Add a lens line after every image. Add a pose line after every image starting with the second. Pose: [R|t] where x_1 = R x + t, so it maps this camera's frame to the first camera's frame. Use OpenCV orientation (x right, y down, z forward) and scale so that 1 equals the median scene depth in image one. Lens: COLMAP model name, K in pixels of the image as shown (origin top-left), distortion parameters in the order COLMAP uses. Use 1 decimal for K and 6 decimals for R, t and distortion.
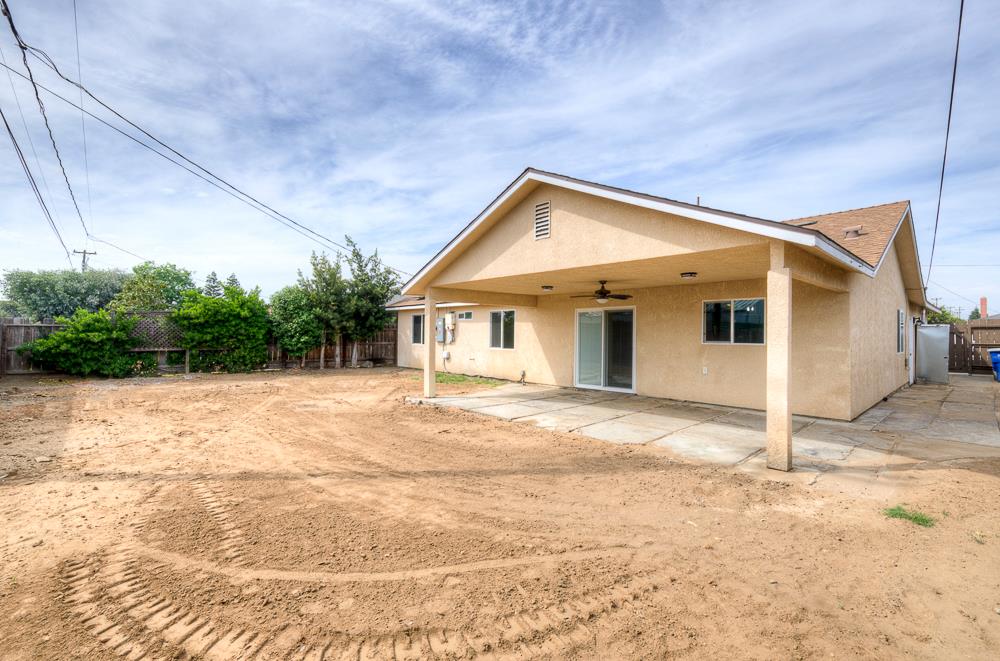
lens RADIAL K [[429.0, 0, 501.8], [0, 429.0, 329.8], [0, 0, 1]] dist [-0.004126, 0.005295]
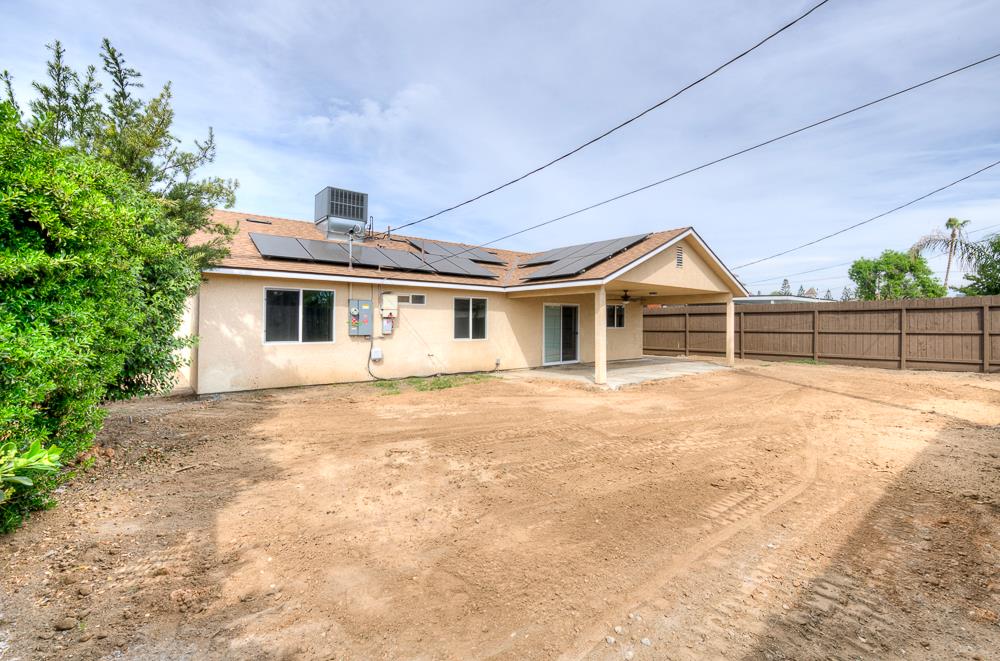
lens RADIAL K [[457.3, 0, 513.5], [0, 457.3, 326.3], [0, 0, 1]] dist [-0.001077, 0.001415]
pose [[0.057766, -0.011081, 0.998269, -1.097626], [-0.007854, 0.999902, 0.011554, 0.004828], [-0.998299, -0.008508, 0.057674, 0.967780]]
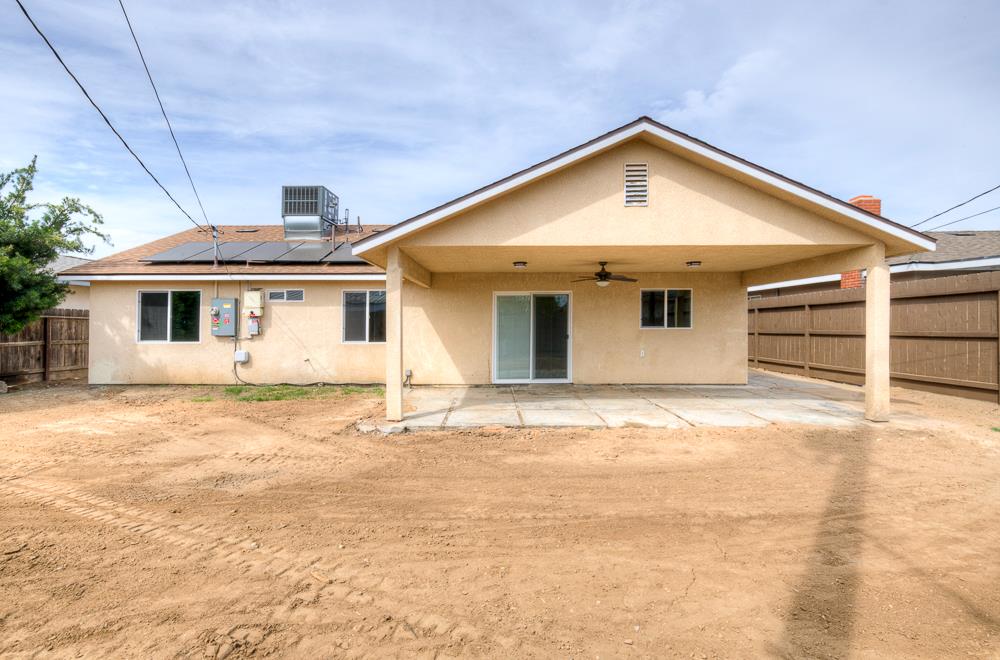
lens RADIAL K [[457.3, 0, 500.8], [0, 457.3, 325.0], [0, 0, 1]] dist [-0.001077, 0.001415]
pose [[0.700492, -0.009681, 0.713595, -0.446507], [0.002604, 0.999936, 0.011010, 0.007130], [-0.713656, -0.005854, 0.700472, 0.339041]]
